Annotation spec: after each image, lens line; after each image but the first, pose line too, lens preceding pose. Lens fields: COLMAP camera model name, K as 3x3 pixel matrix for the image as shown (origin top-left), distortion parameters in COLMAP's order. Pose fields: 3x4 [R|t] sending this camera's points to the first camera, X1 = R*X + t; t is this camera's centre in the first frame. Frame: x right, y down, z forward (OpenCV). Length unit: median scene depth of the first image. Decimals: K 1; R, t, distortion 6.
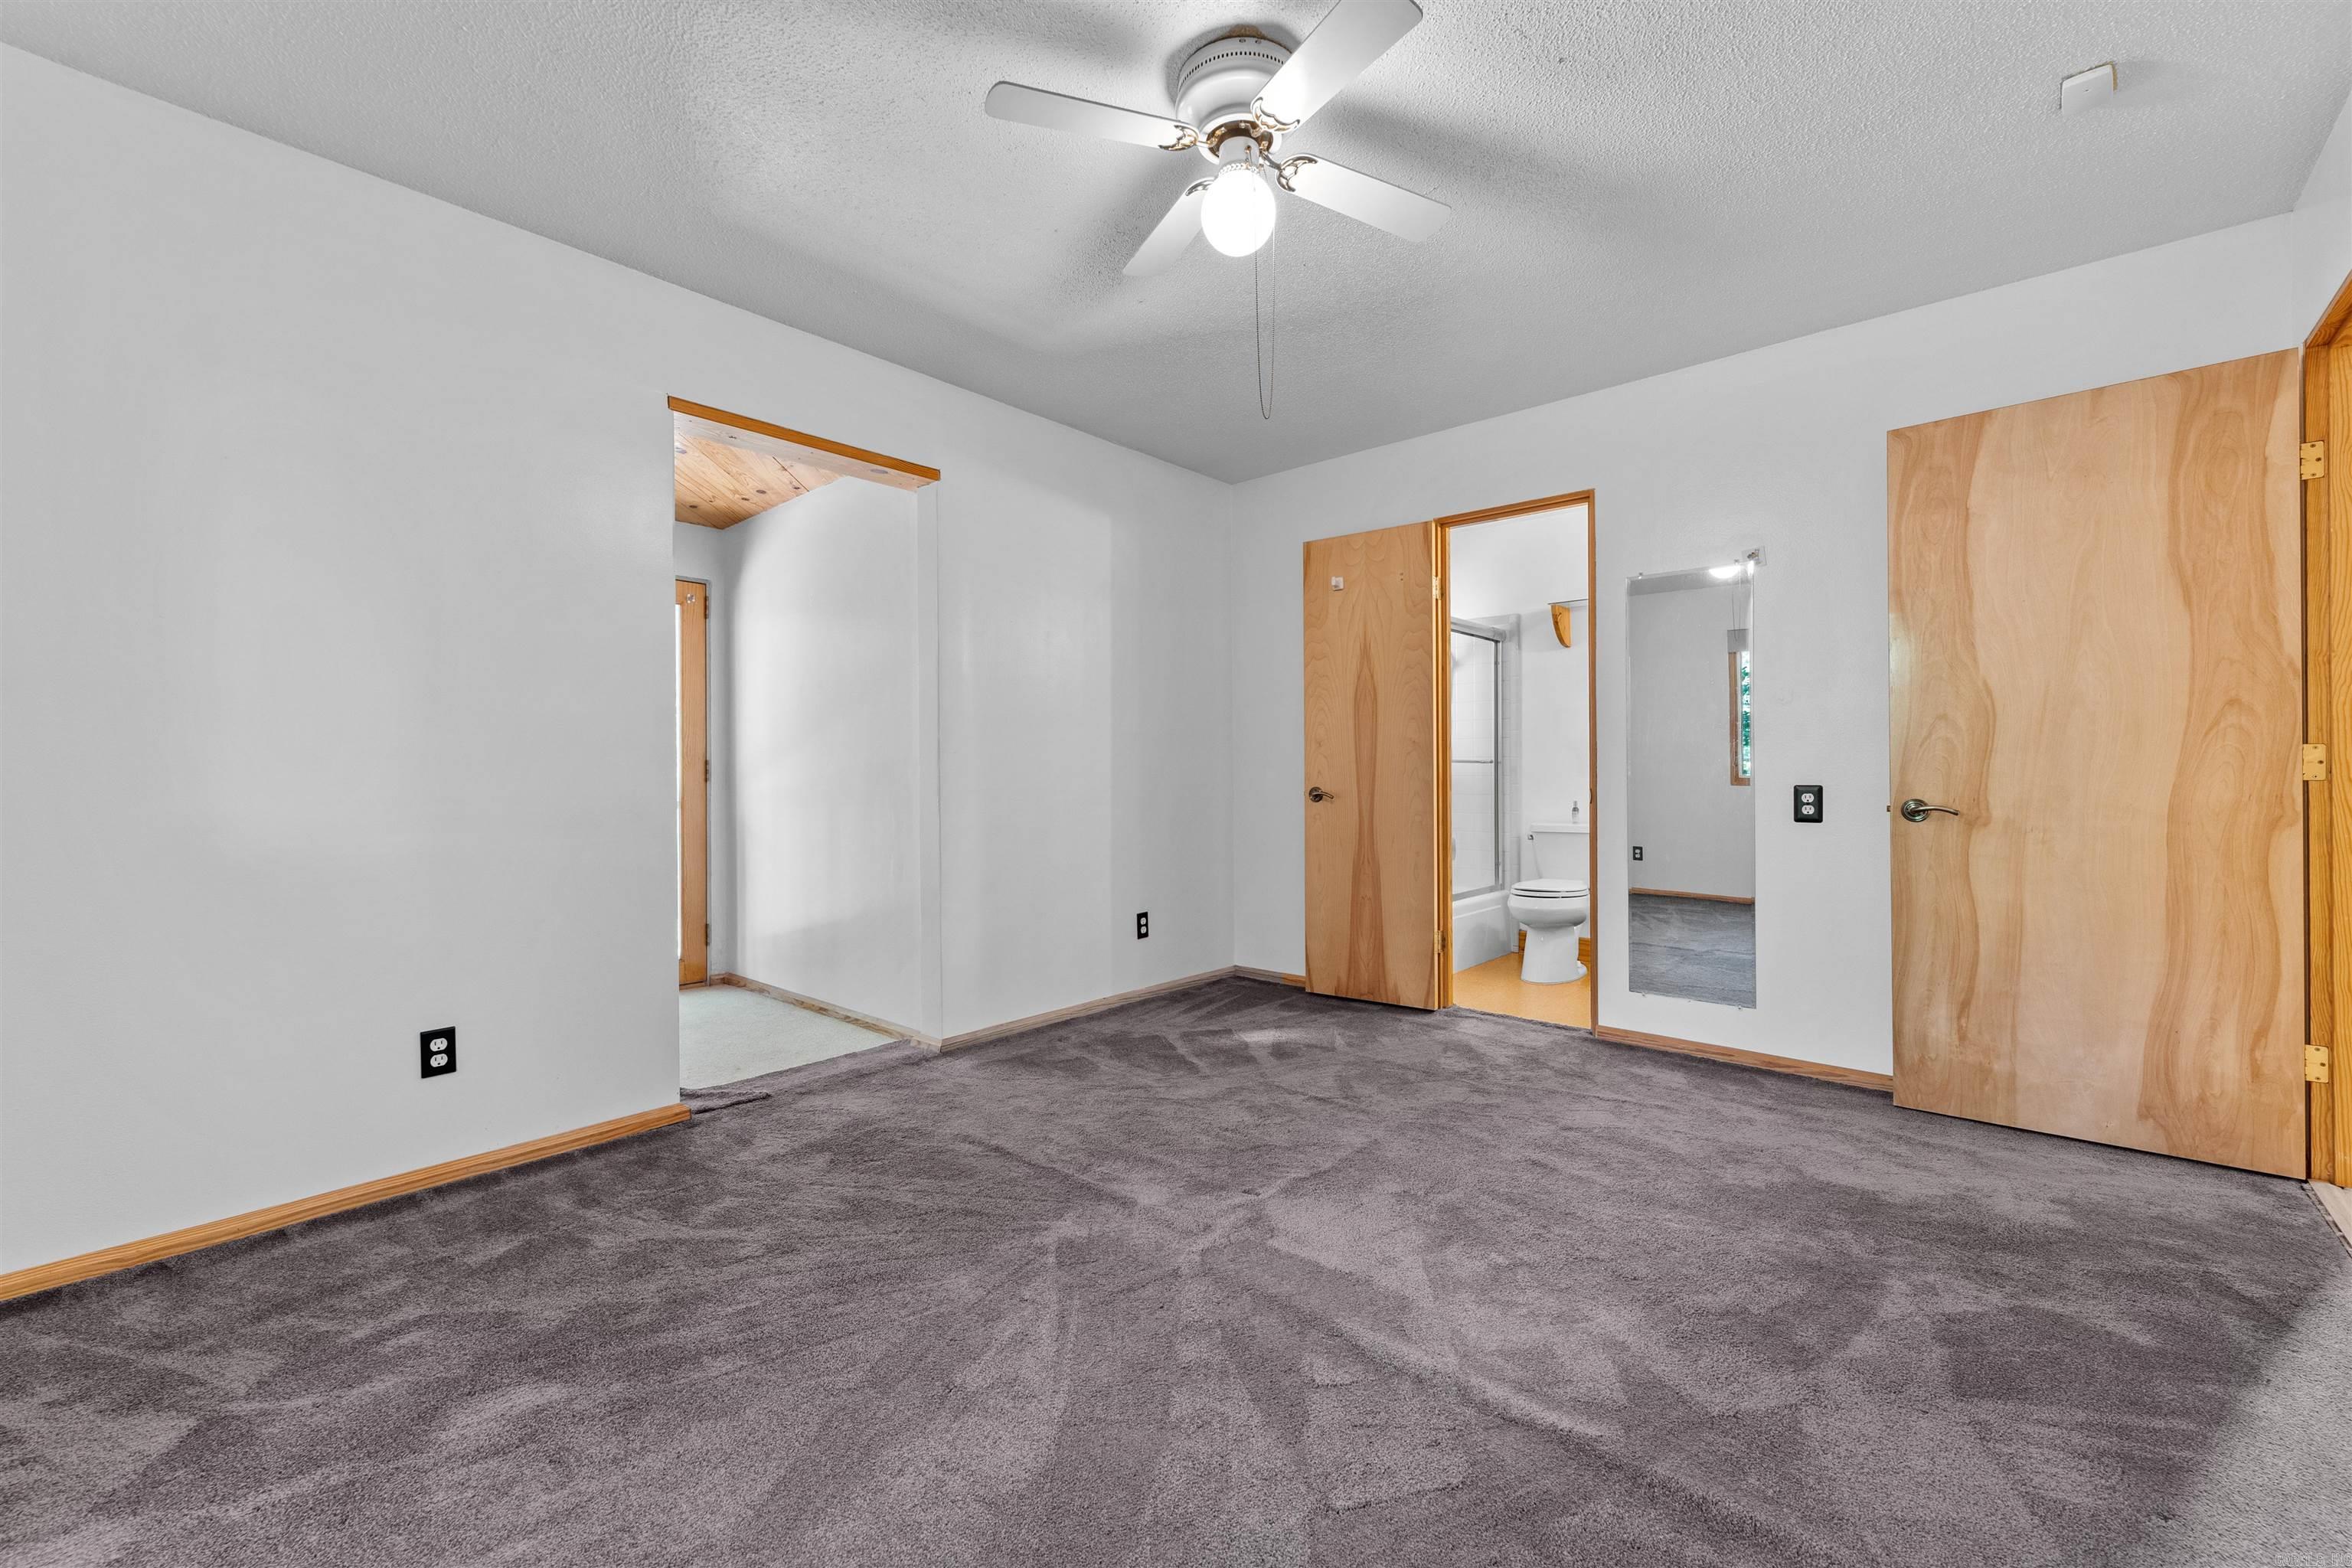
lens RADIAL K [[963.7, 0, 1173.9], [0, 963.7, 780.1], [0, 0, 1]] dist [0.003390, -0.000203]
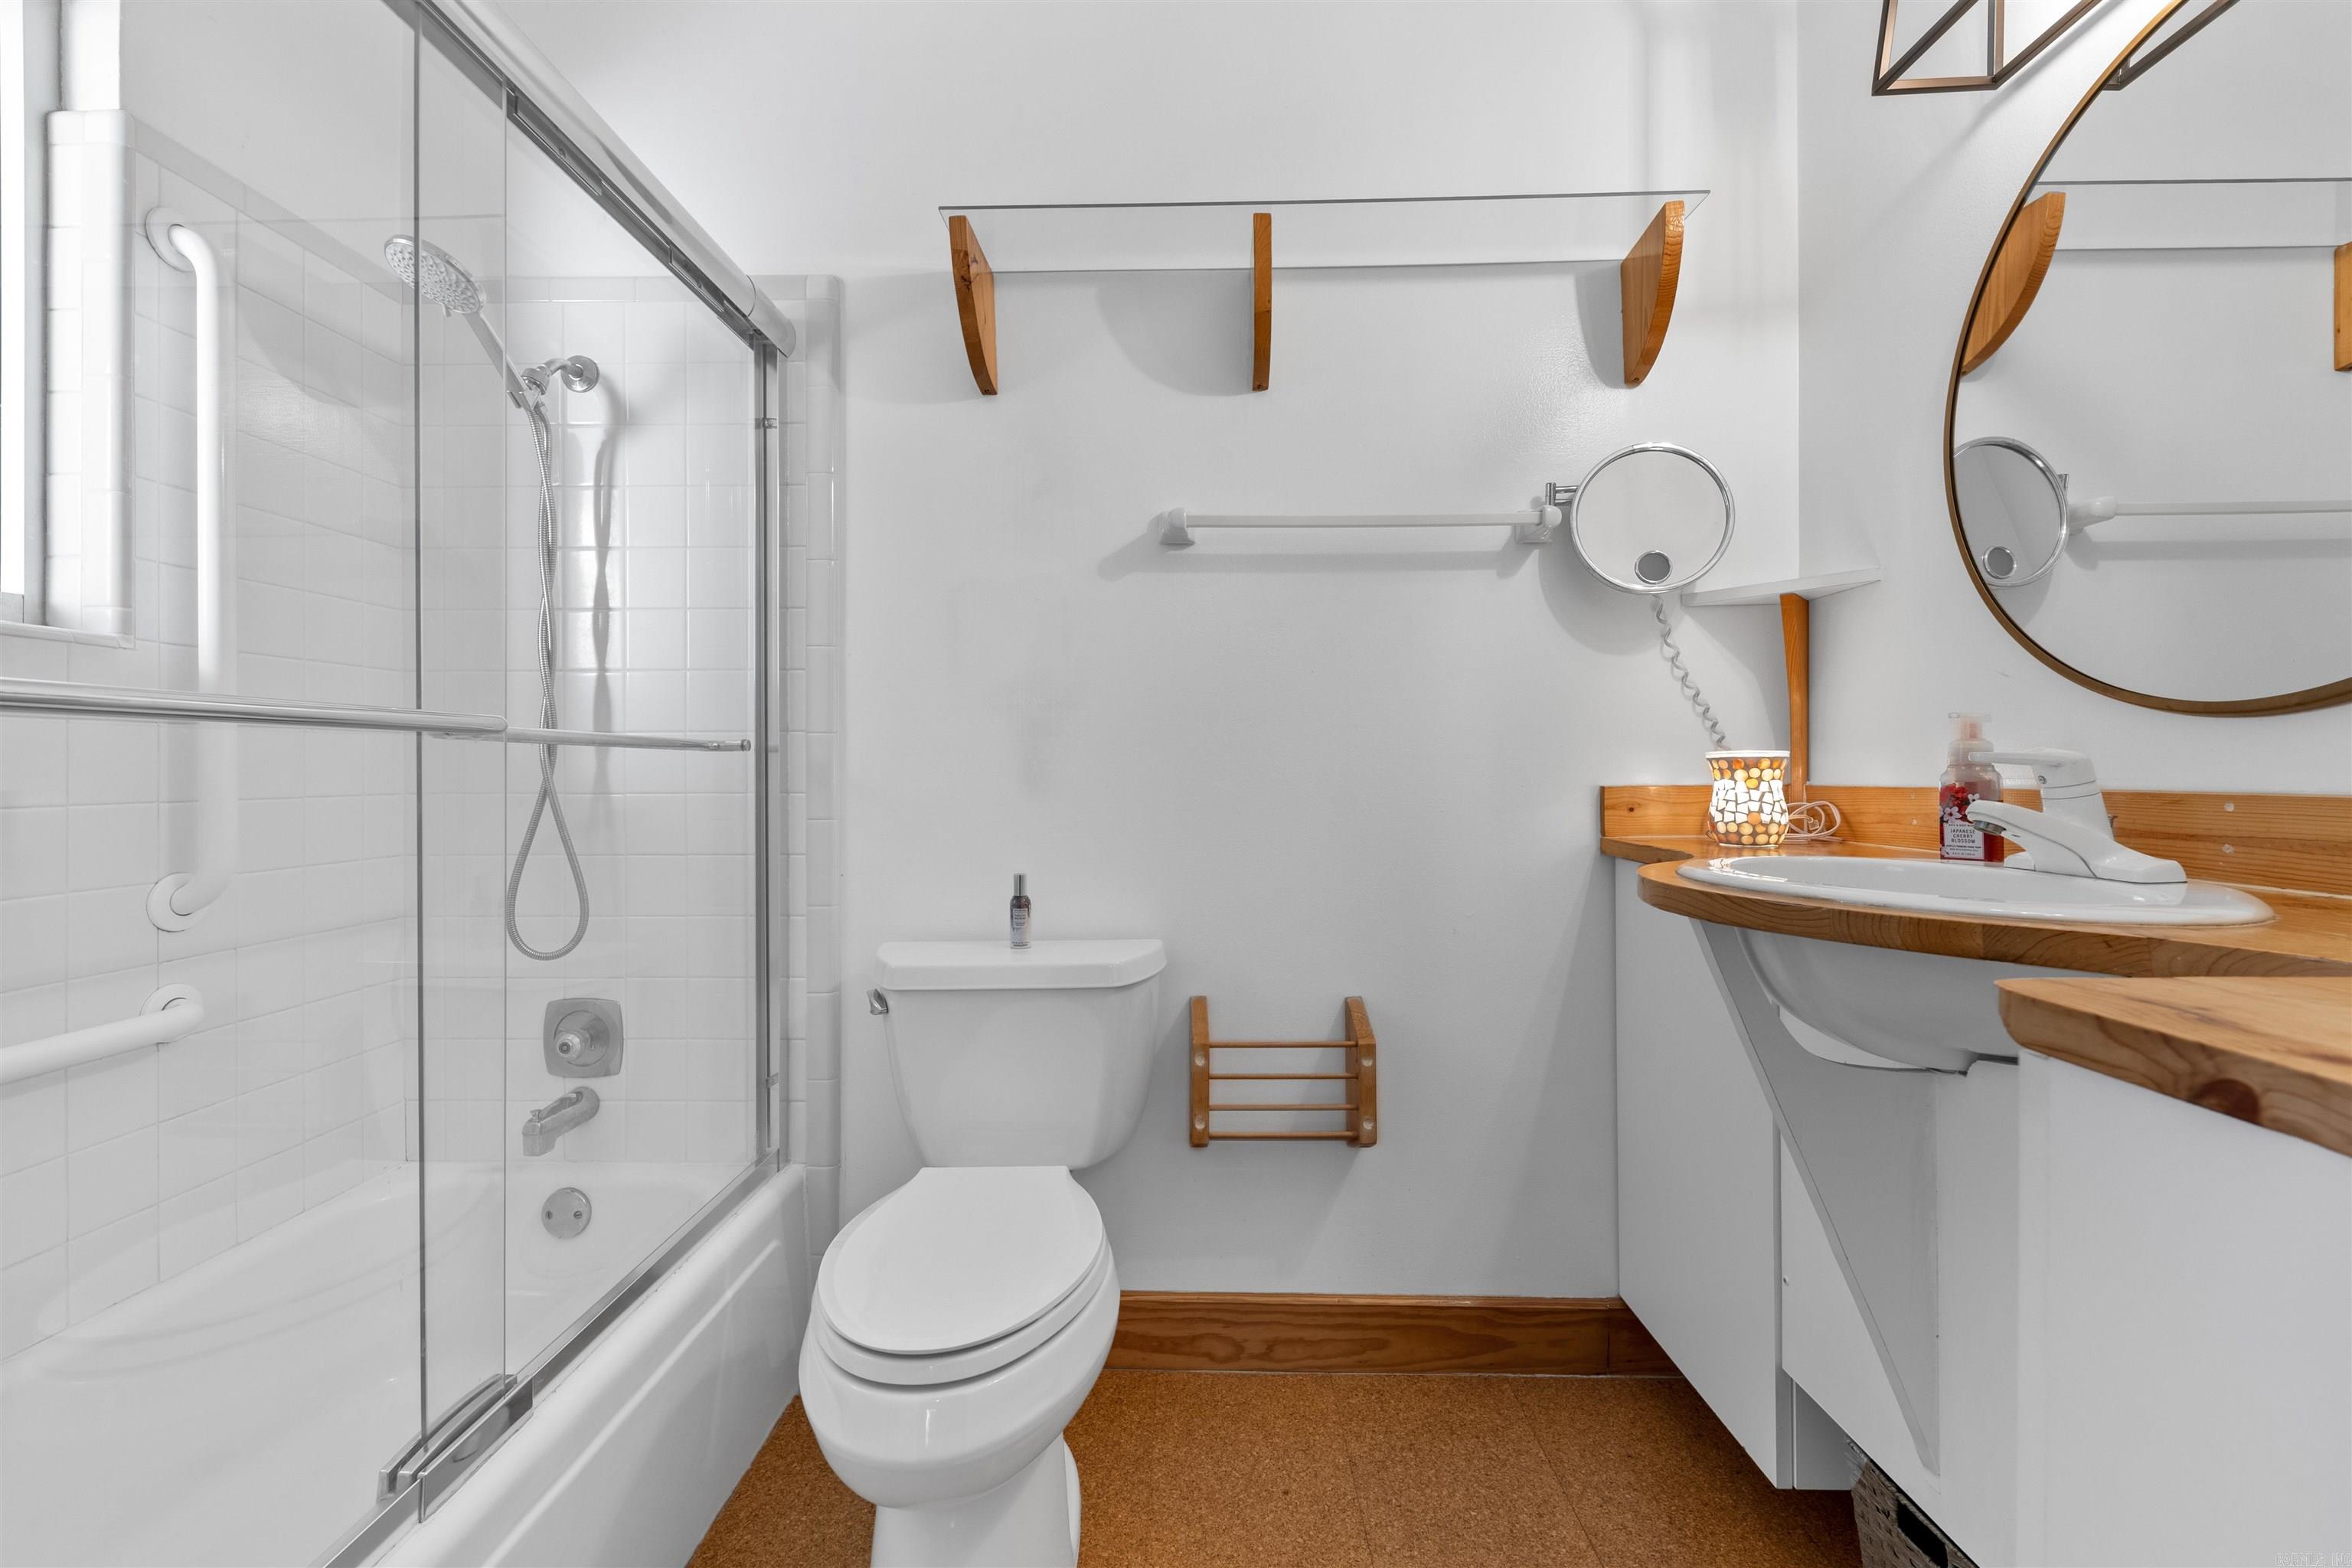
lens RADIAL K [[963.7, 0, 1173.9], [0, 963.7, 780.1], [0, 0, 1]] dist [0.003390, -0.000203]
pose [[0.762906, 0.003788, 0.646499, 0.239693], [0.000265, 0.999981, -0.006172, -0.006488], [-0.646510, 0.004880, 0.762890, 0.691737]]
